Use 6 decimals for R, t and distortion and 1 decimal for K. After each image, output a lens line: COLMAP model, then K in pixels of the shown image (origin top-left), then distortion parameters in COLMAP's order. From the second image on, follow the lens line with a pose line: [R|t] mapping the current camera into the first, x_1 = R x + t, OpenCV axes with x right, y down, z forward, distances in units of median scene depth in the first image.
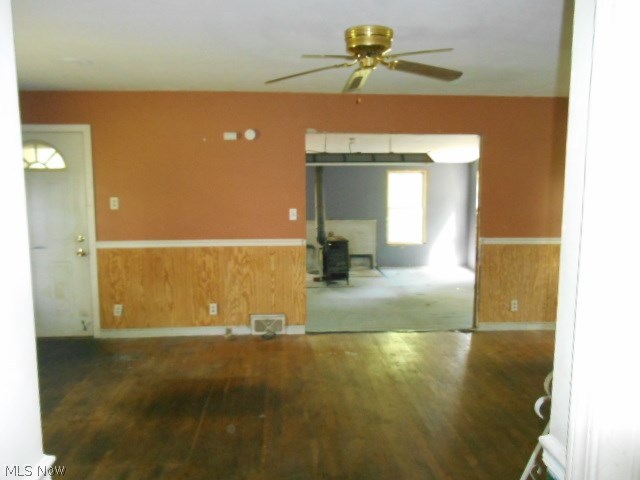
lens RADIAL K [[494.8, 0, 320.0], [0, 494.8, 240.0], [0, 0, 1]] dist [-0.002432, -0.000373]
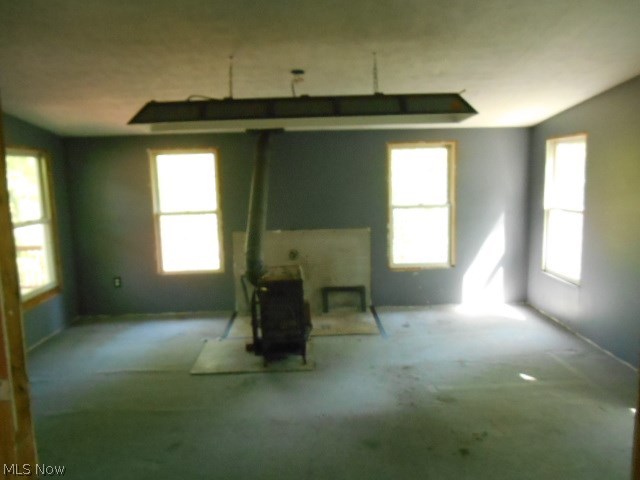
lens RADIAL K [[476.3, 0, 320.0], [0, 476.3, 240.0], [0, 0, 1]] dist [-0.082485, 0.000413]
pose [[0.998299, -0.014430, -0.056481, 0.087997], [0.016201, 0.999388, 0.031009, -0.046201], [0.055999, -0.031871, 0.997922, 0.440562]]
